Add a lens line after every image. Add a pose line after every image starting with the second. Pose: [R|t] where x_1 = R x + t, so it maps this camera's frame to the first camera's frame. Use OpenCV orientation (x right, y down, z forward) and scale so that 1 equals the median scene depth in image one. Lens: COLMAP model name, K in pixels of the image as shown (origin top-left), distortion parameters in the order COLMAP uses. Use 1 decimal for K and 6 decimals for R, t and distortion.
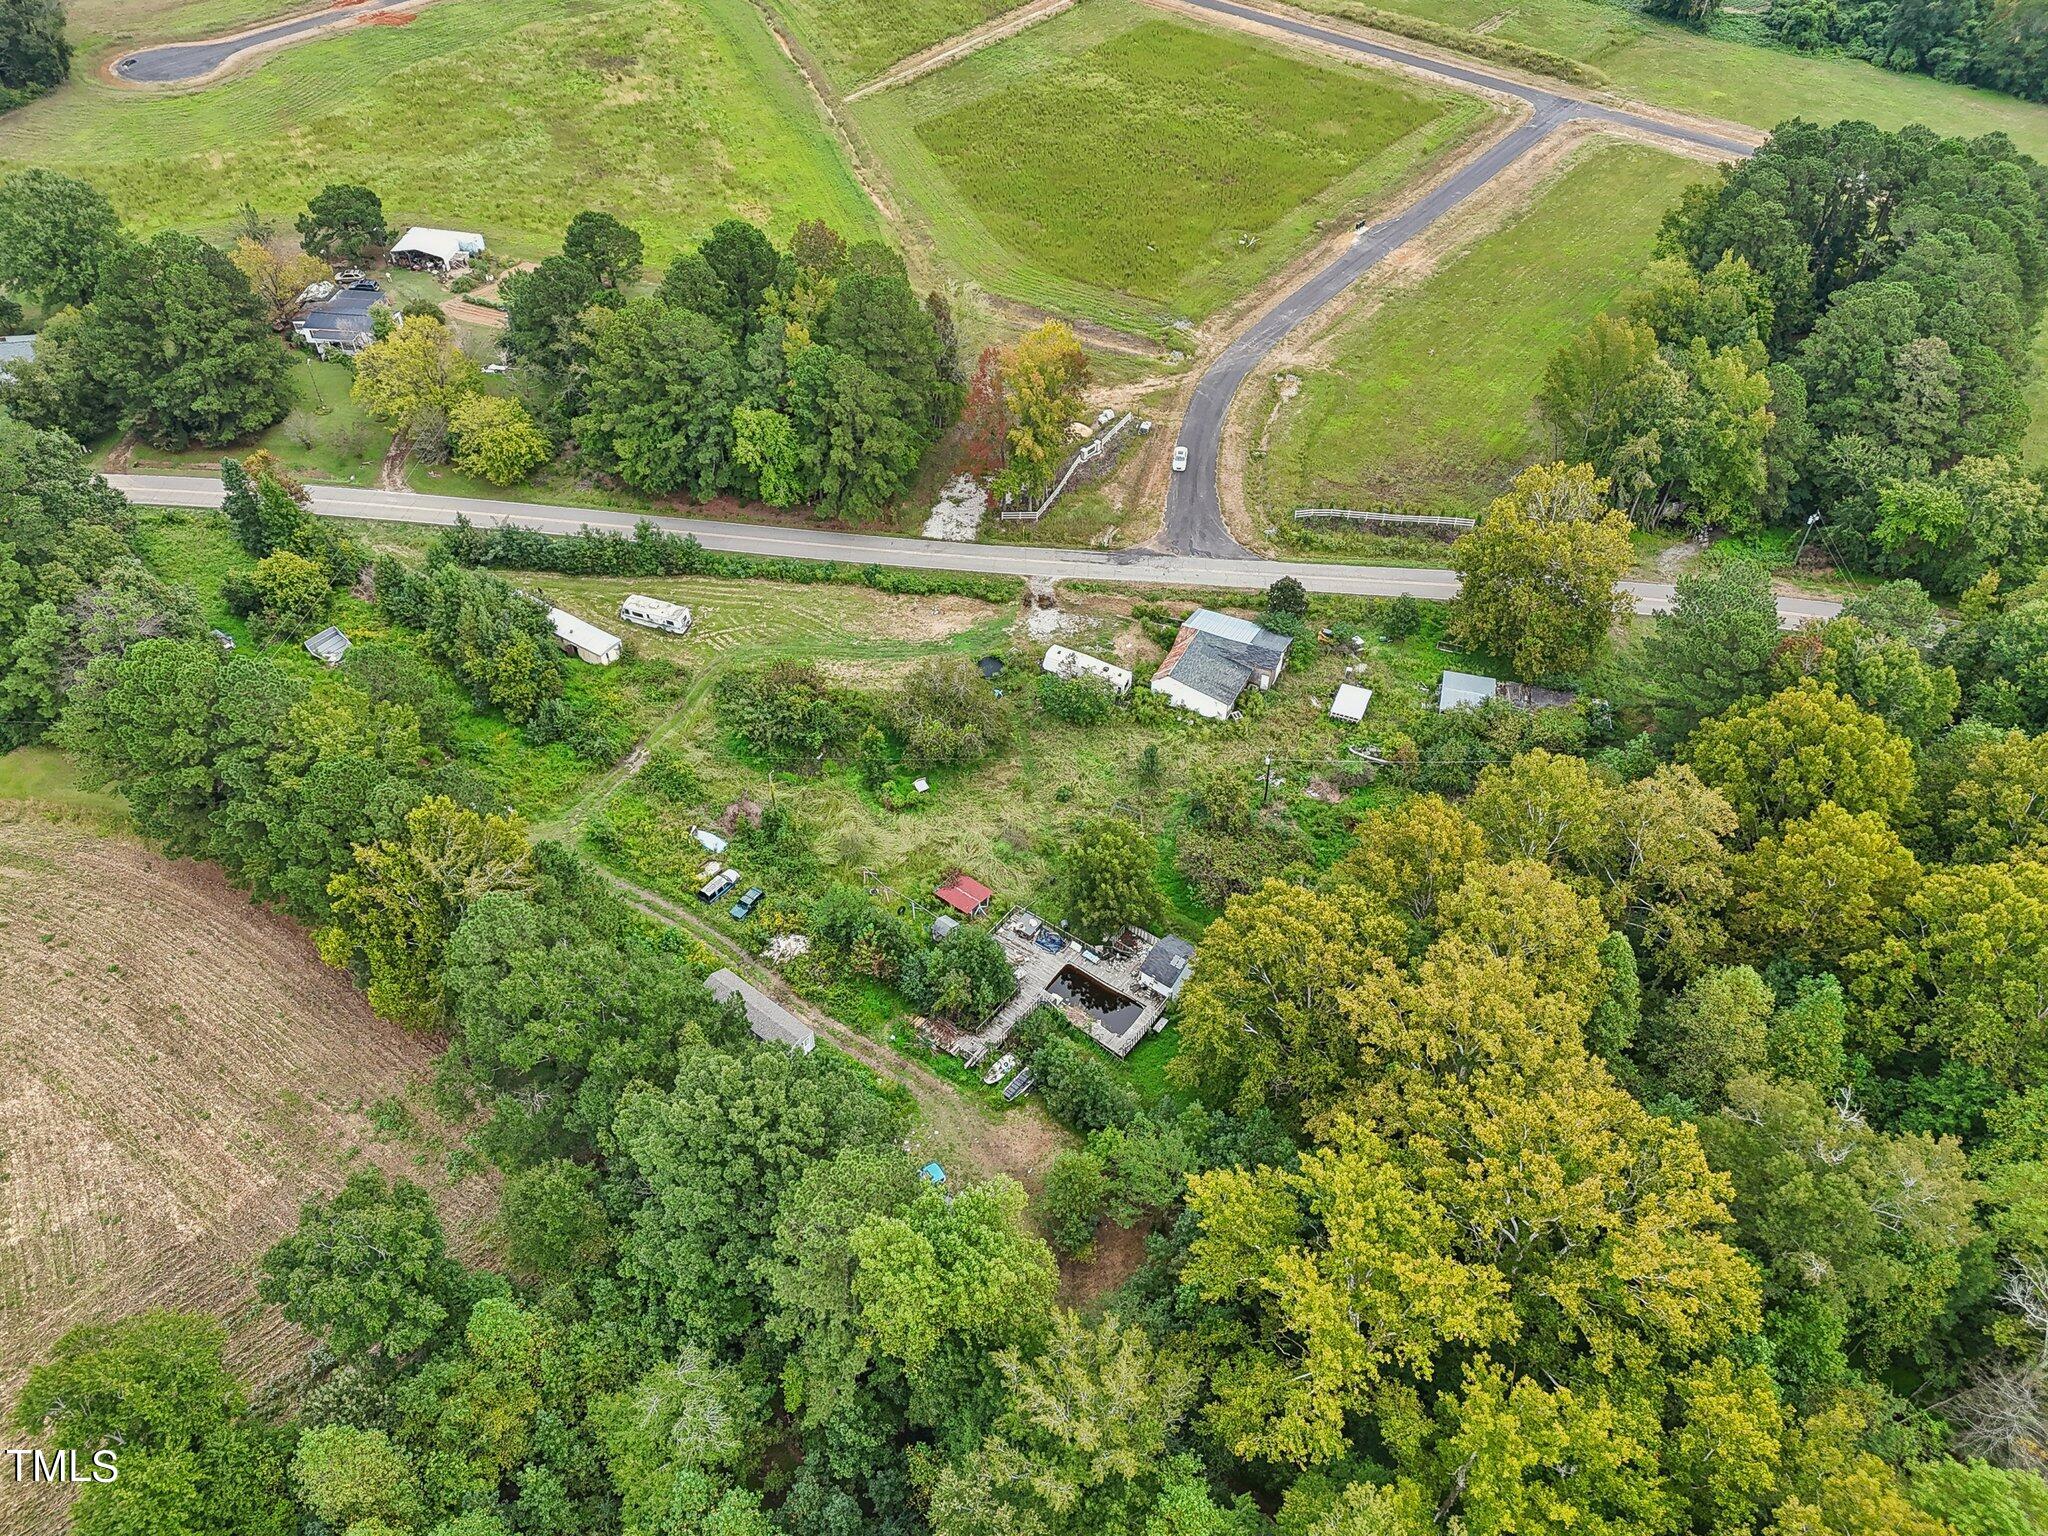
lens RADIAL K [[1520.5, 0, 1025.3], [0, 1520.5, 769.7], [0, 0, 1]] dist [0.091918, -0.101551]
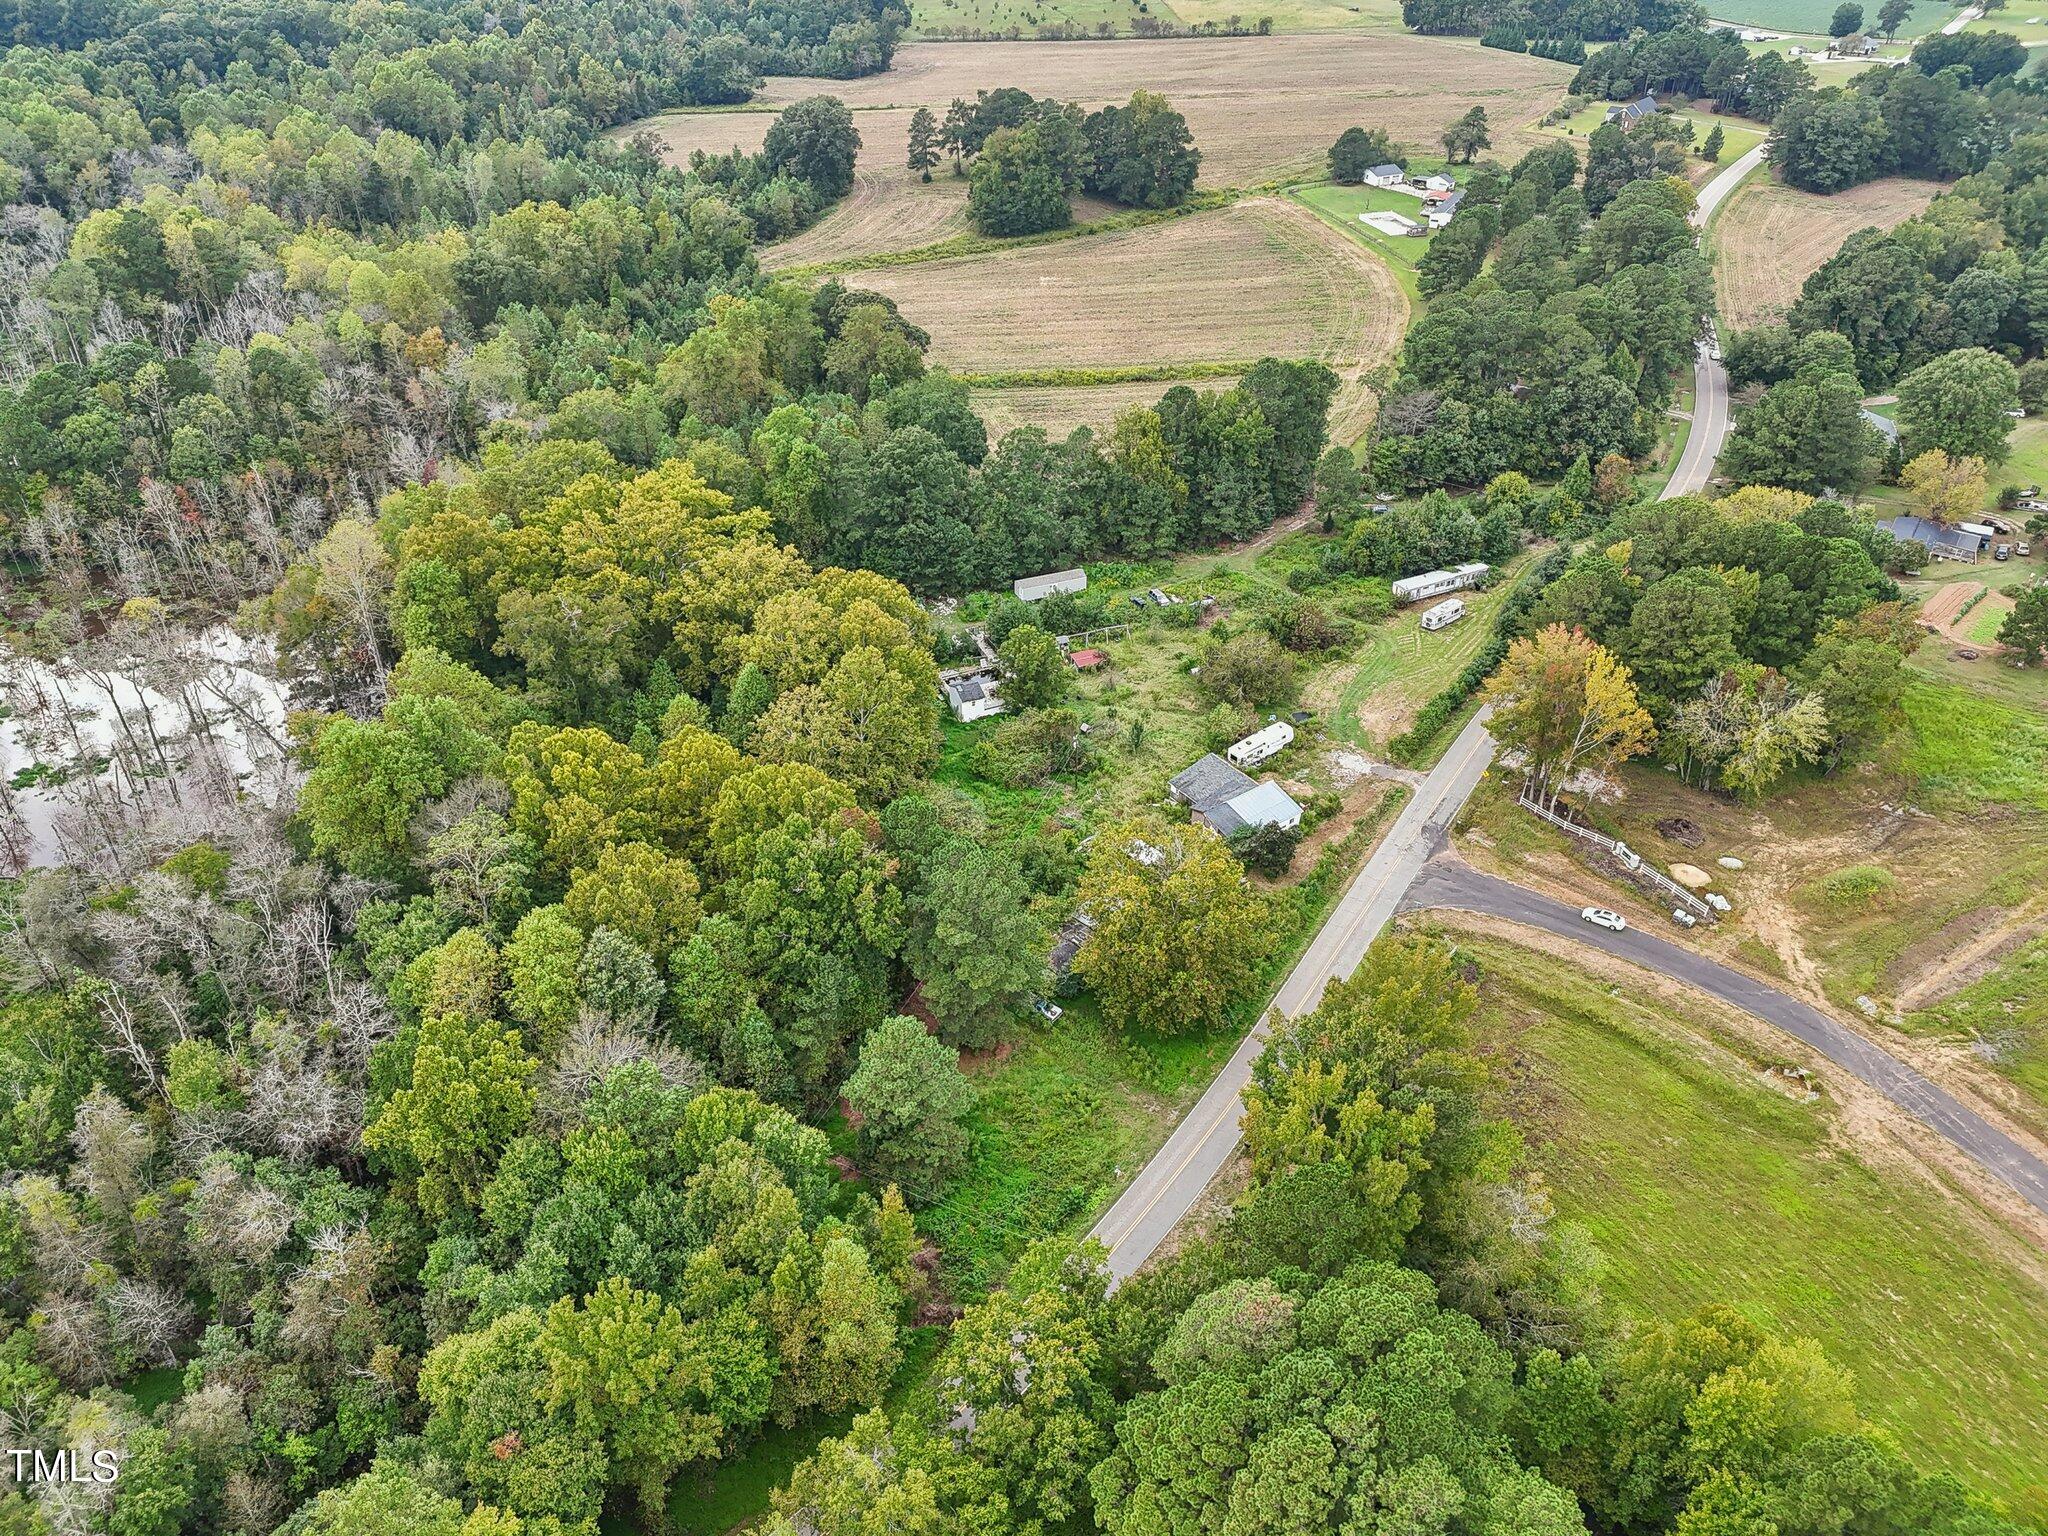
lens RADIAL K [[1522.4, 0, 1024.9], [0, 1522.4, 764.0], [0, 0, 1]] dist [0.069284, -0.062861]
pose [[-0.469322, 0.474317, -0.744823, 0.898697], [-0.613823, 0.431126, 0.661326, -0.645510], [0.634790, 0.767564, 0.088810, 0.700005]]
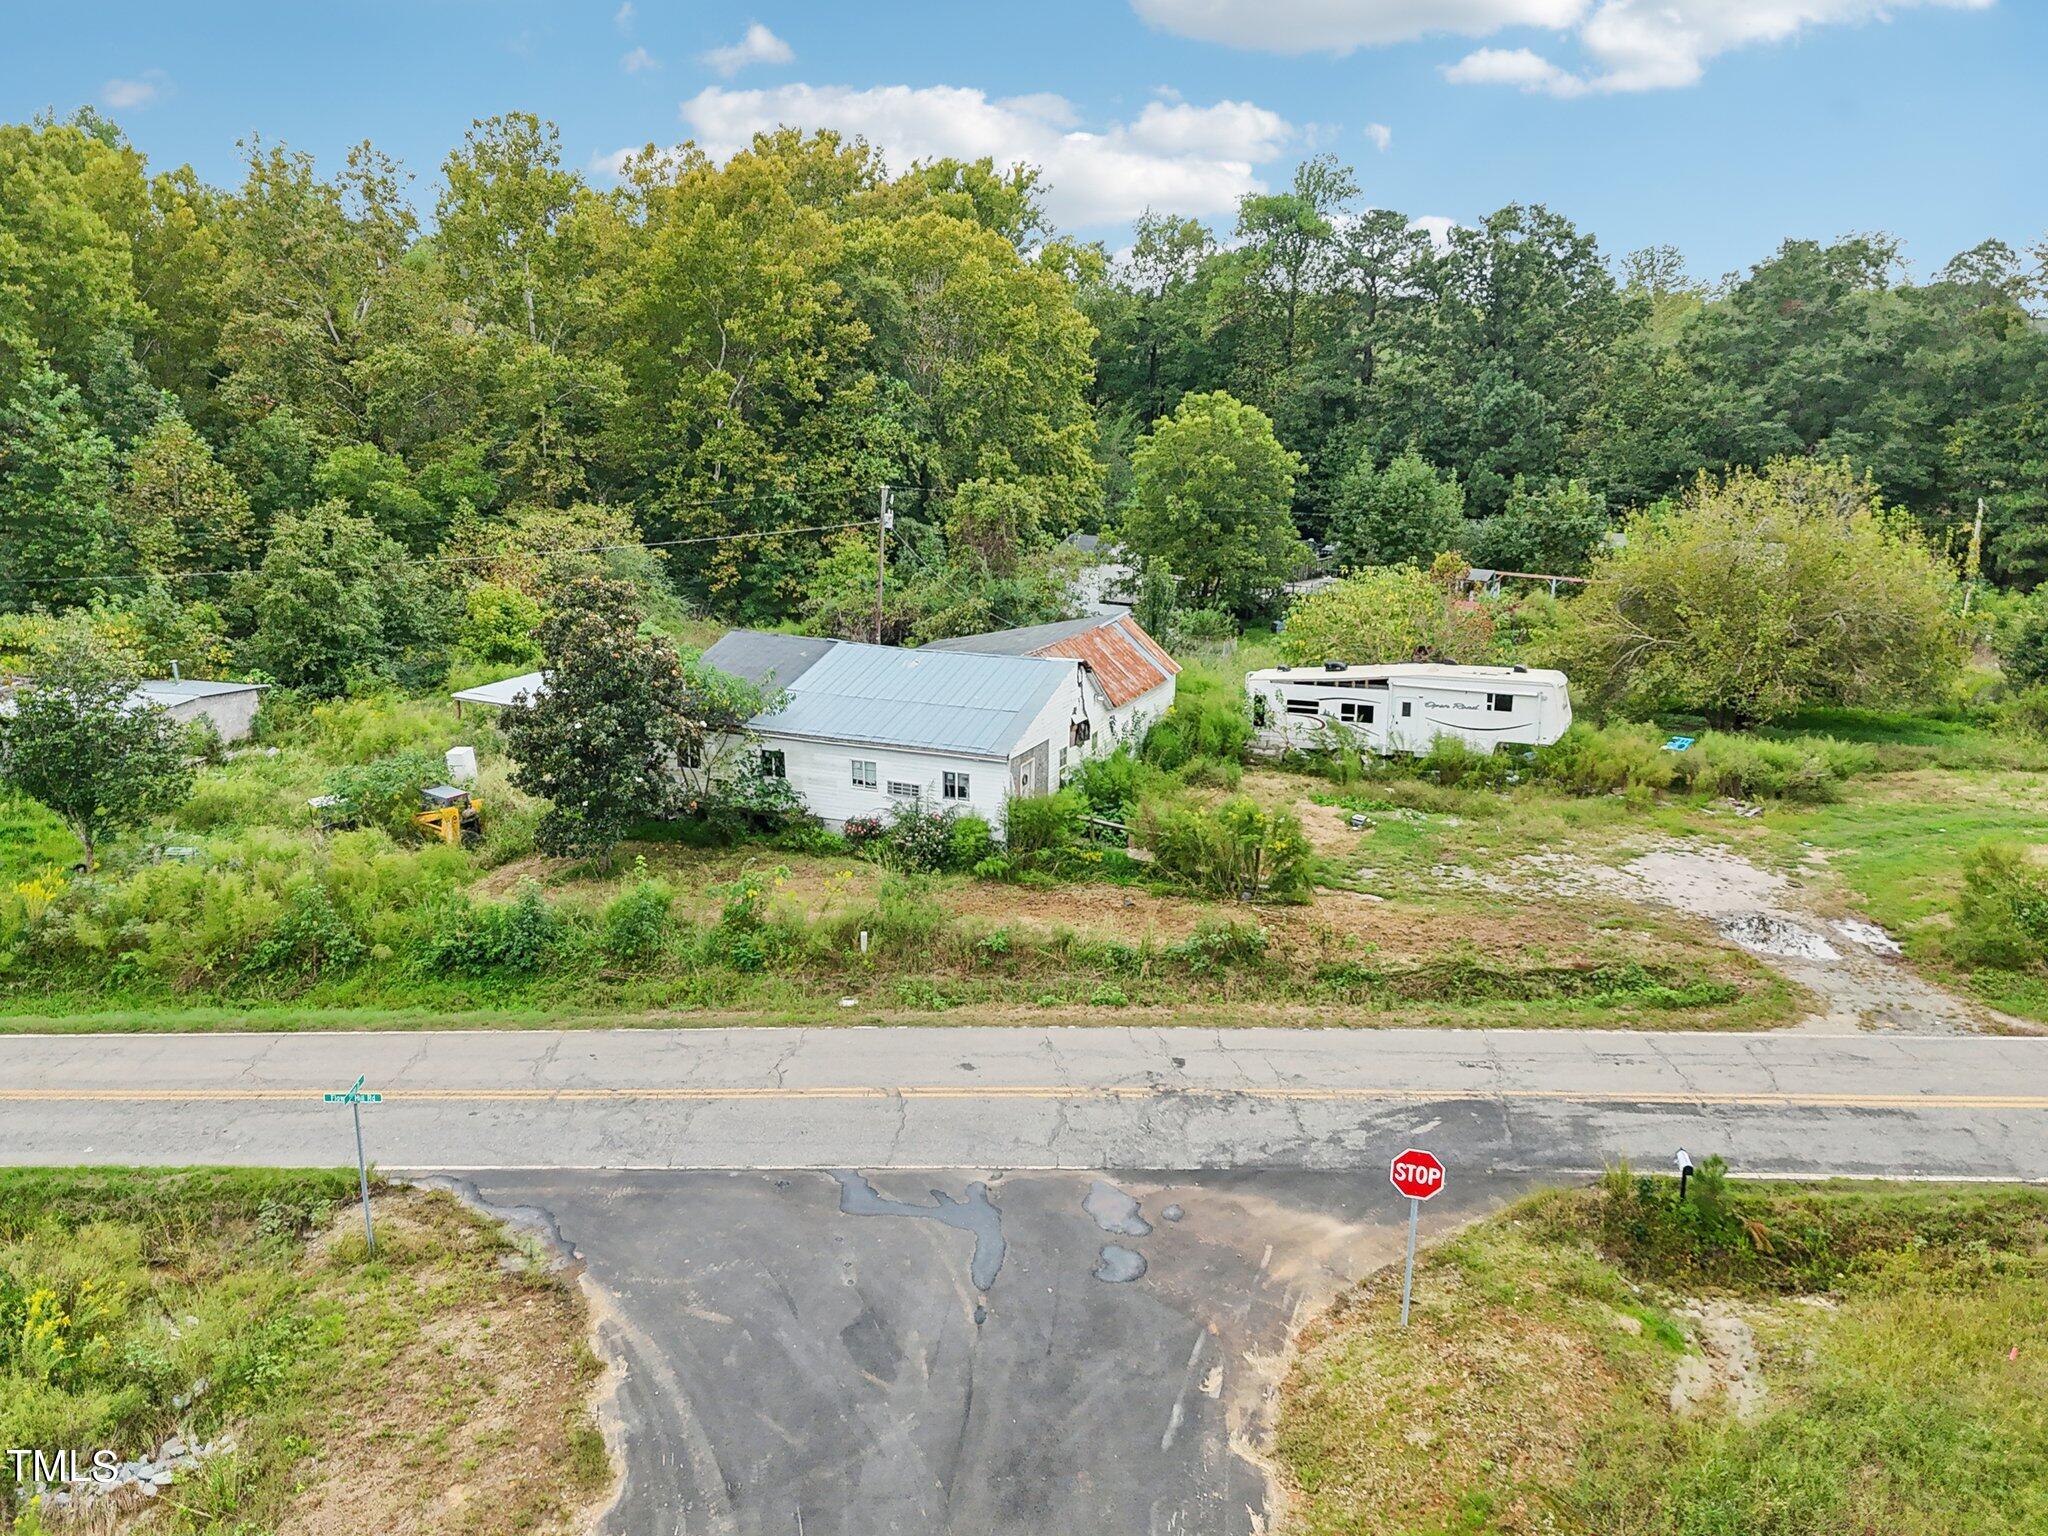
lens RADIAL K [[1565.6, 0, 1024.0], [0, 1565.6, 768.0], [0, 0, 1]] dist [0.078346, -0.100451]
pose [[-0.998882, -0.011232, -0.045929, 0.111794], [-0.044872, 0.531417, 0.845921, -0.272992], [0.014906, 0.847036, -0.531327, 1.033781]]
